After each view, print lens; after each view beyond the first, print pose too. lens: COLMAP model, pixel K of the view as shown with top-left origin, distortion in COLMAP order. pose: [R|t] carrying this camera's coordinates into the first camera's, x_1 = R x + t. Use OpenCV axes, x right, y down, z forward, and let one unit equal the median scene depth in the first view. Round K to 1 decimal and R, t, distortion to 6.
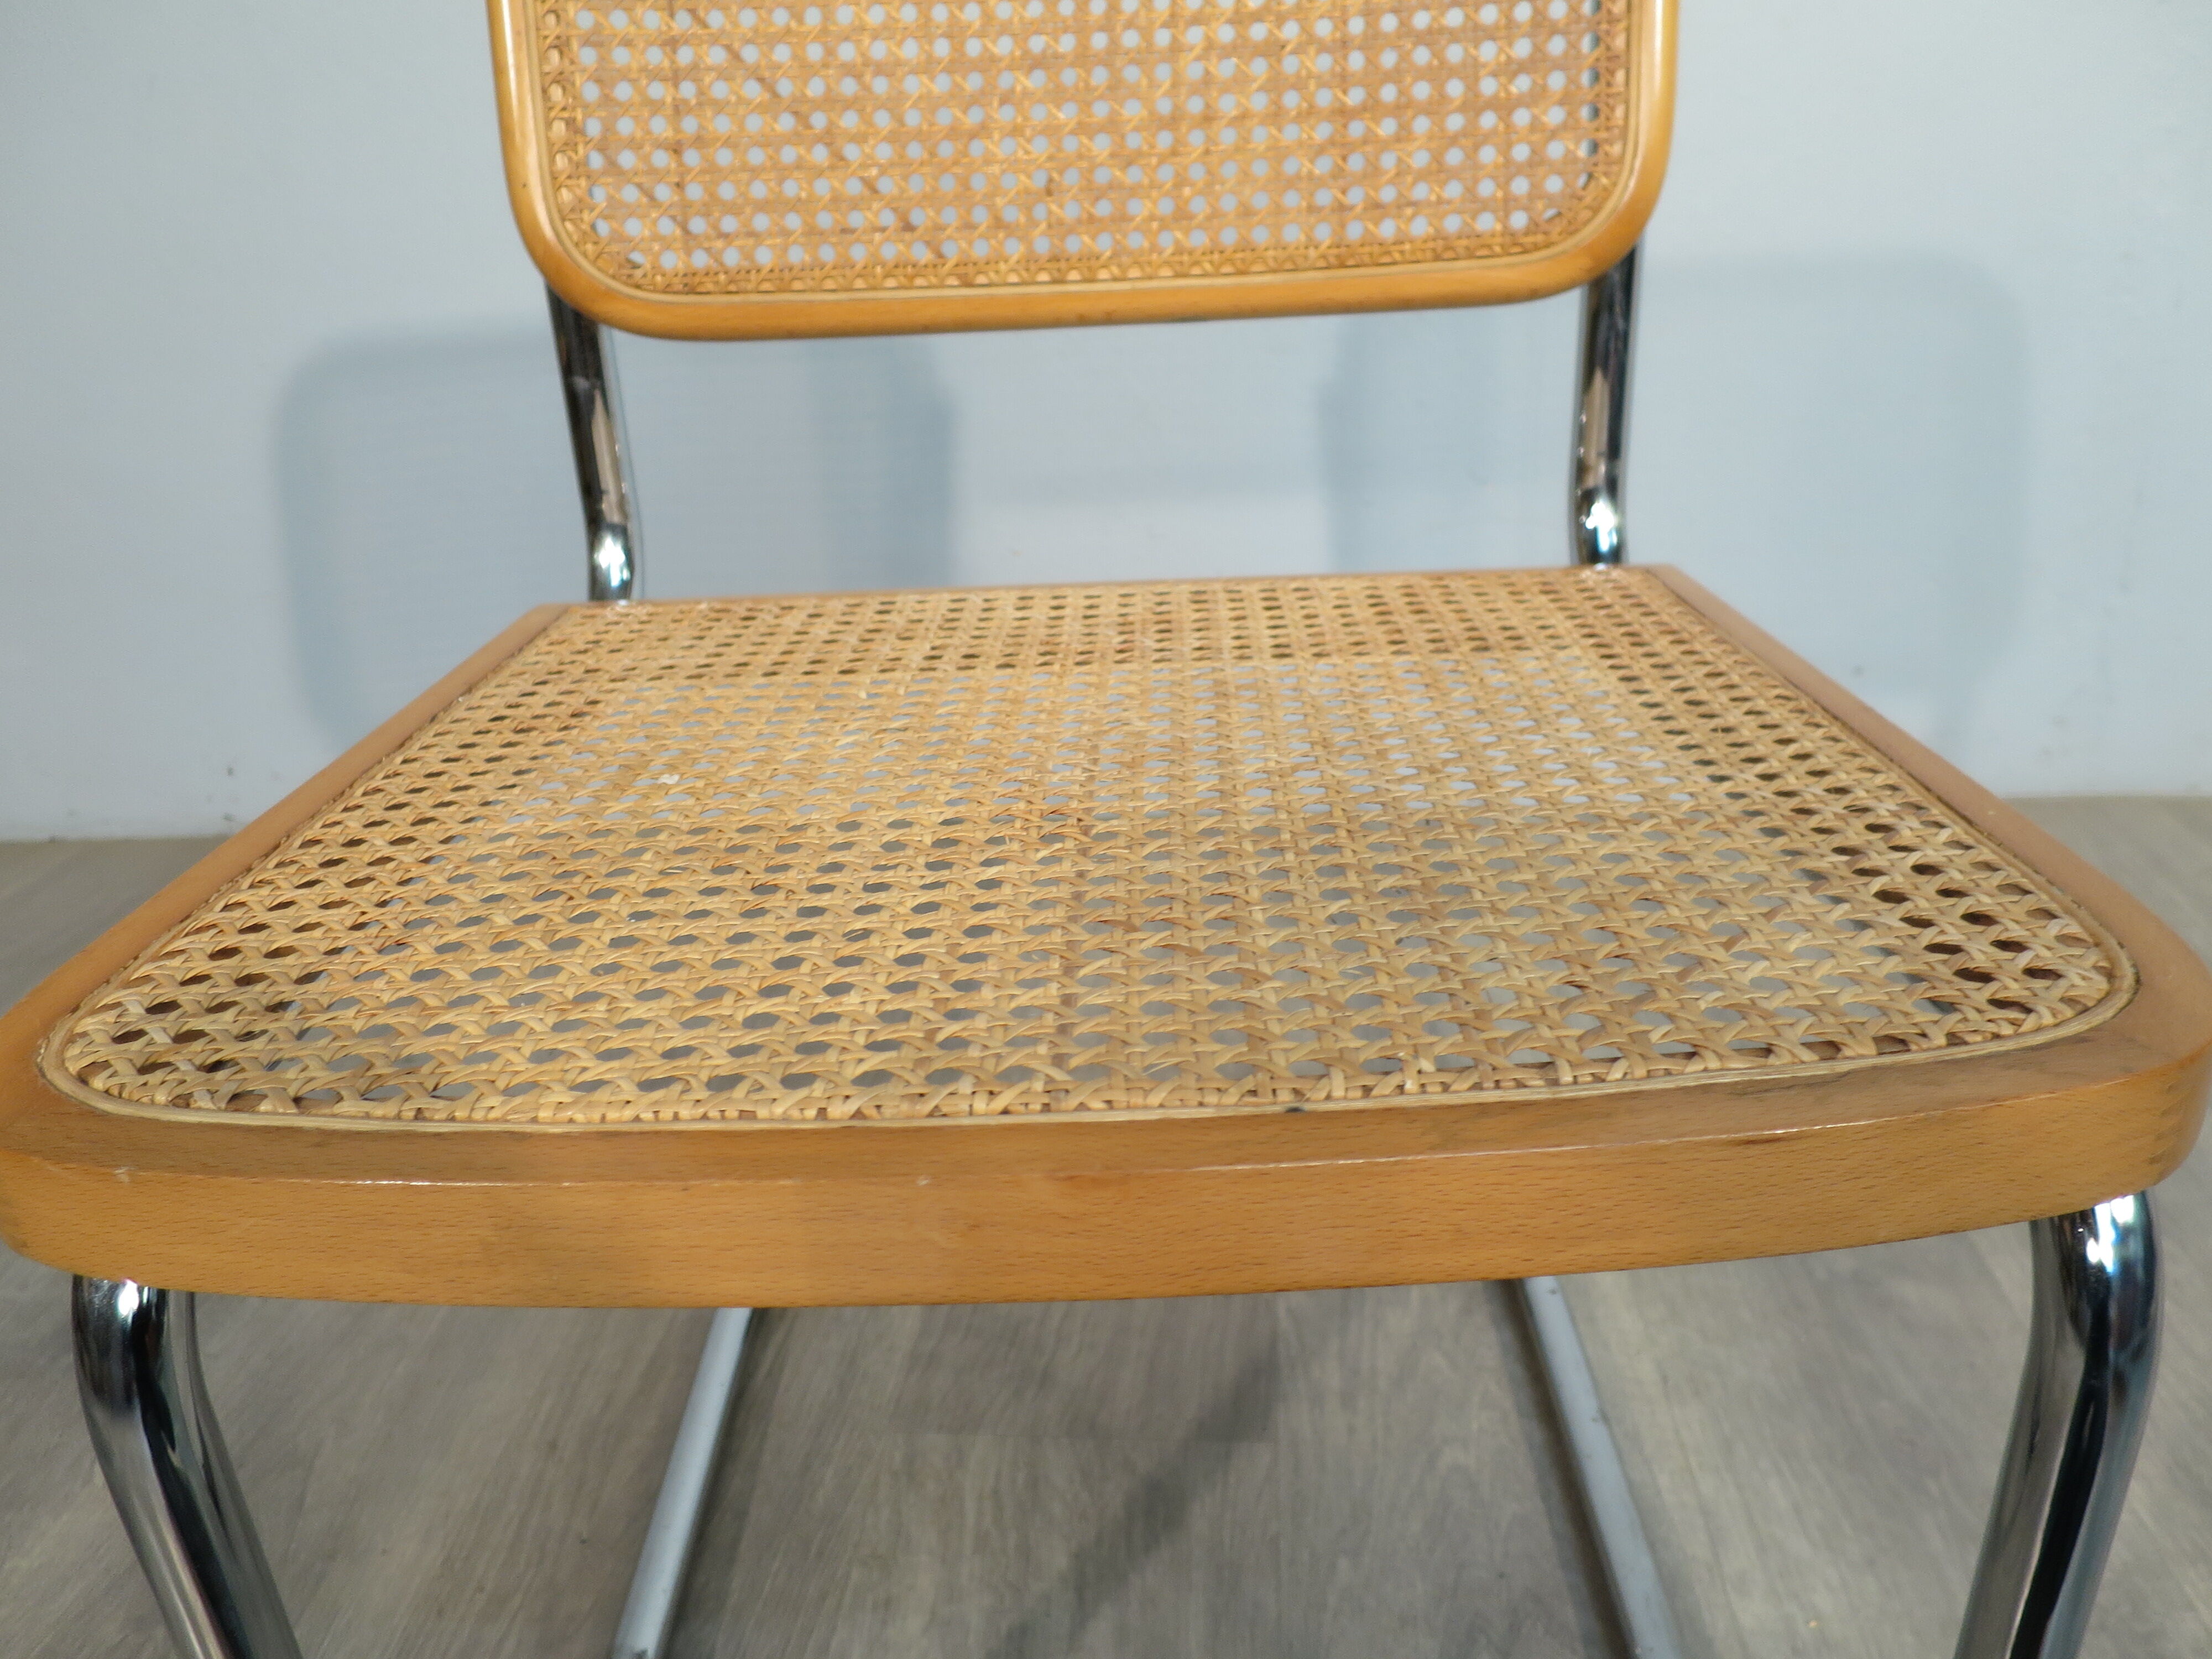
lens RADIAL K [[1603.7, 0, 1106.0], [0, 1603.7, 829.5], [0, 0, 1]] dist [-0.045575, 0.012662]
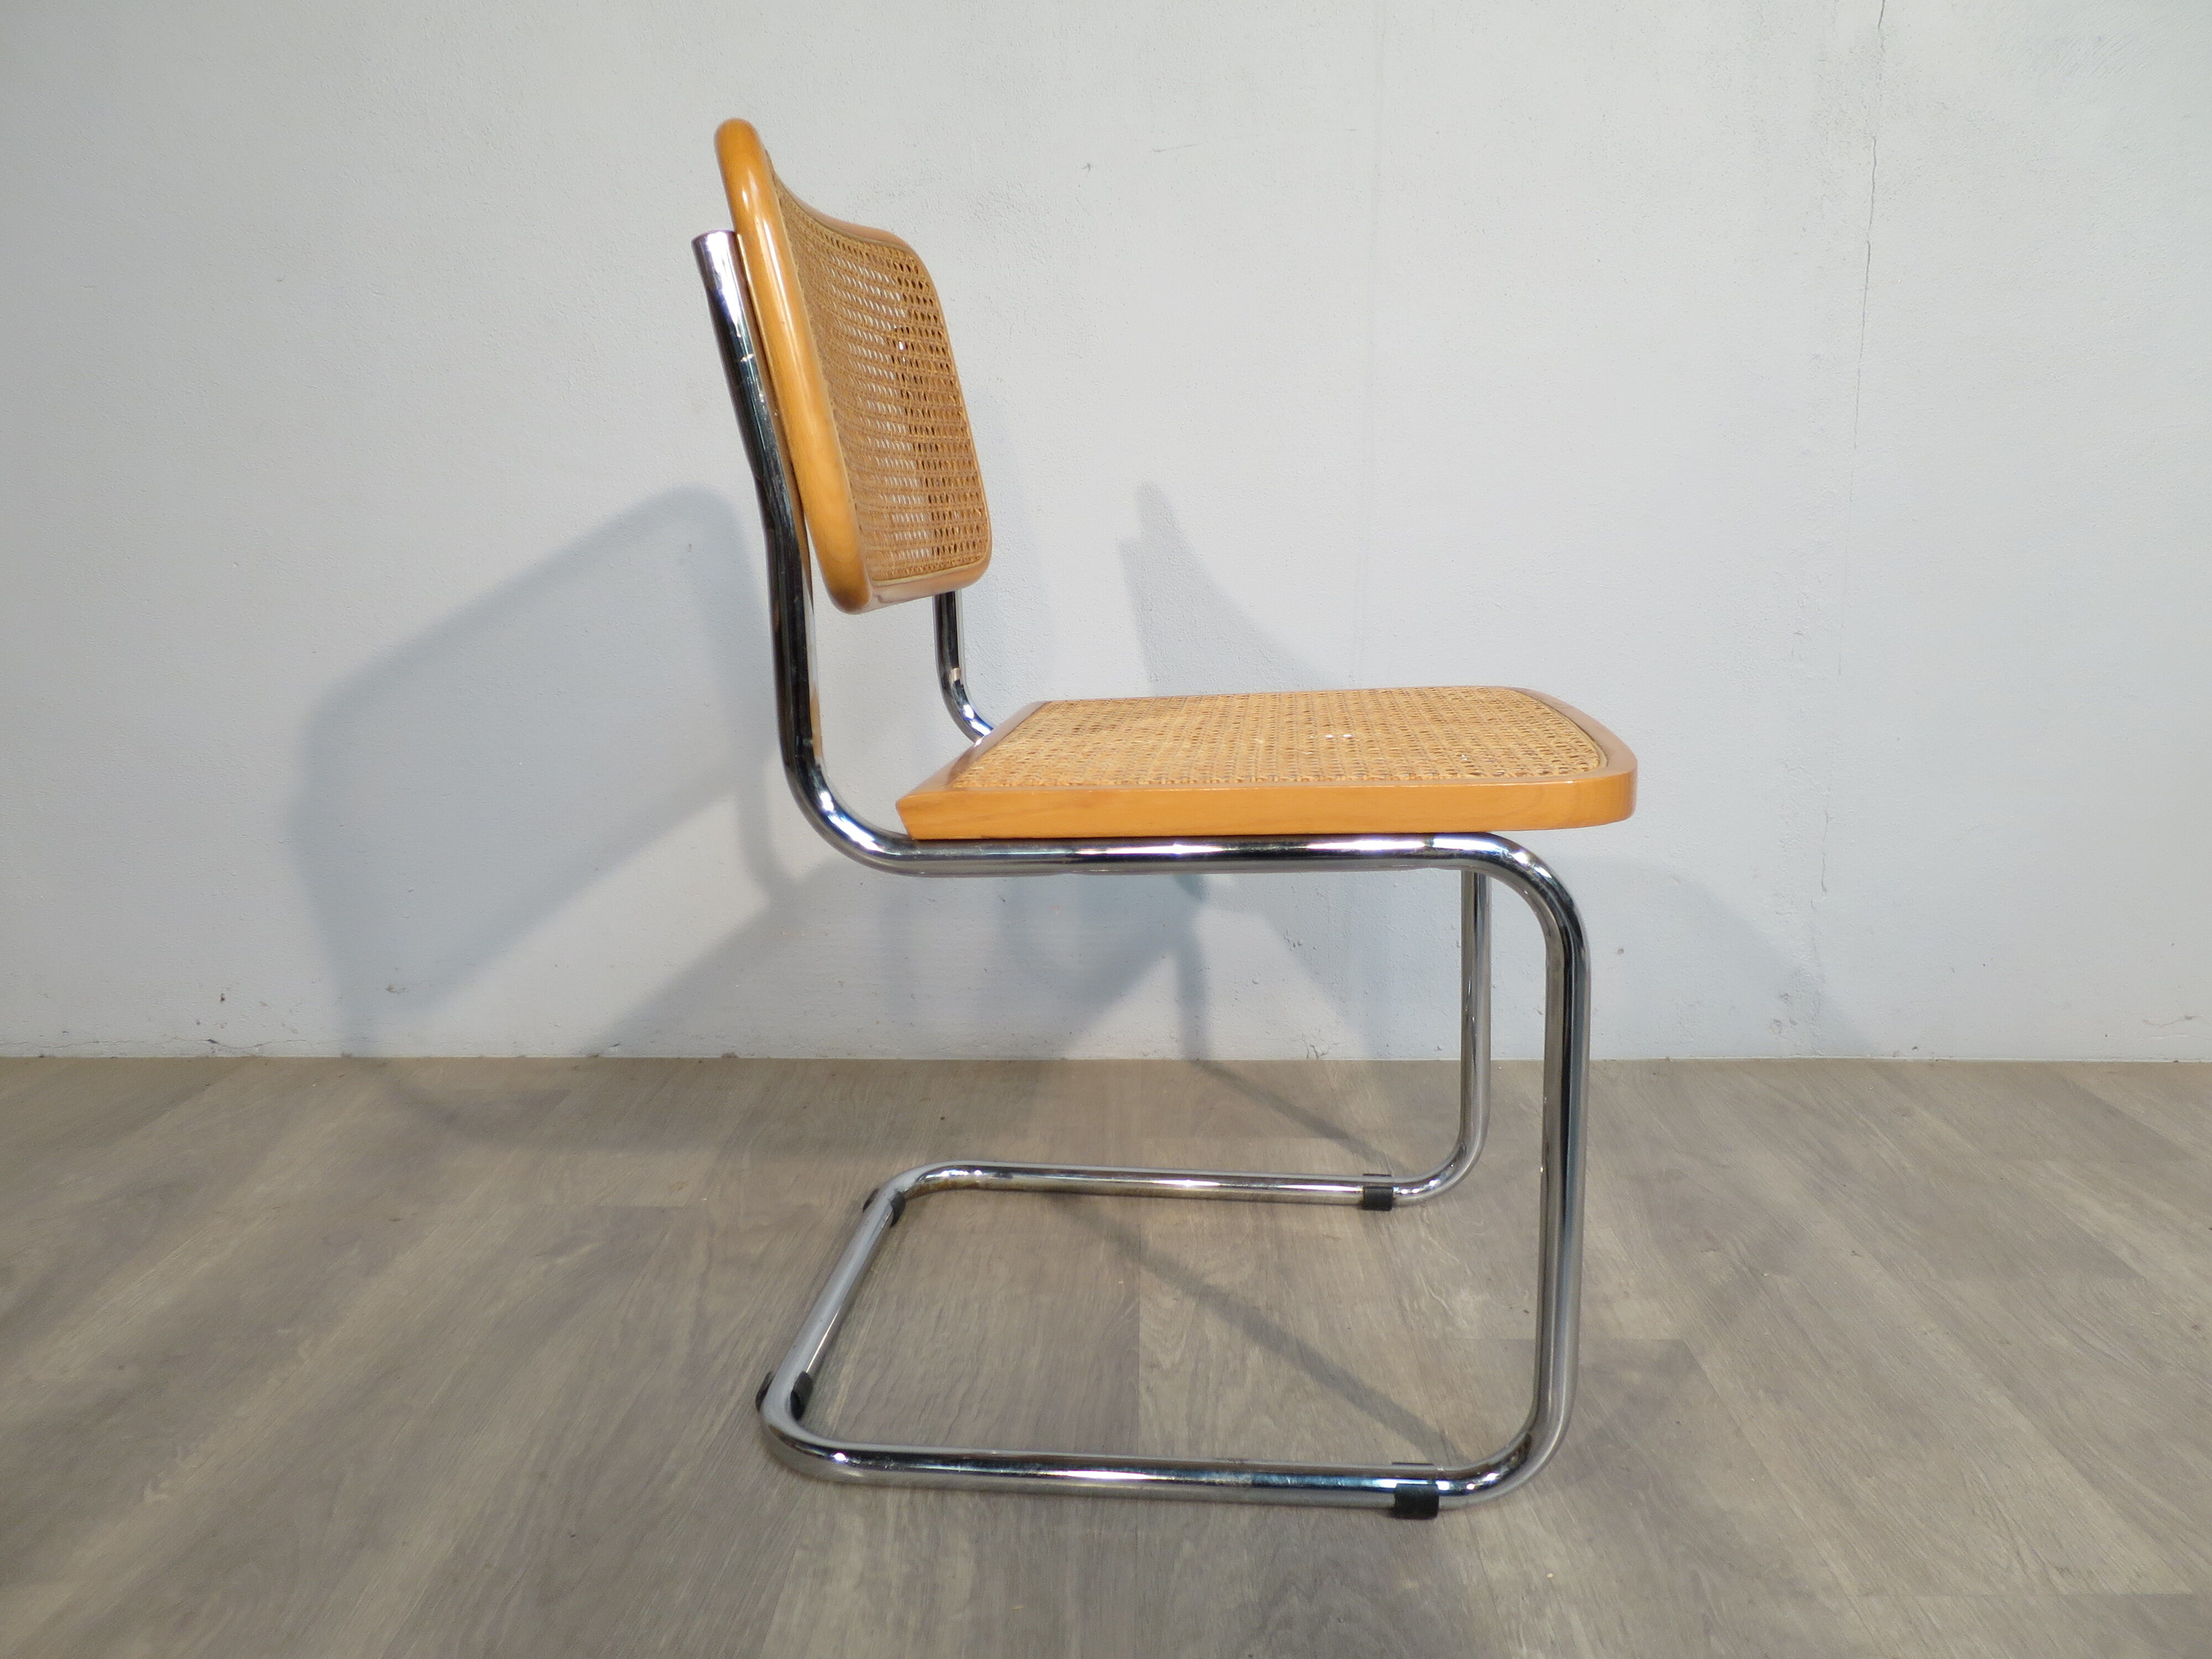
lens RADIAL K [[1603.7, 0, 1106.0], [0, 1603.7, 829.5], [0, 0, 1]] dist [-0.045575, 0.012662]
pose [[0.996653, 0.039219, 0.071729, -0.028022], [-0.021586, 0.972520, -0.231815, 0.194193], [-0.078850, 0.229491, 0.970112, -0.350325]]
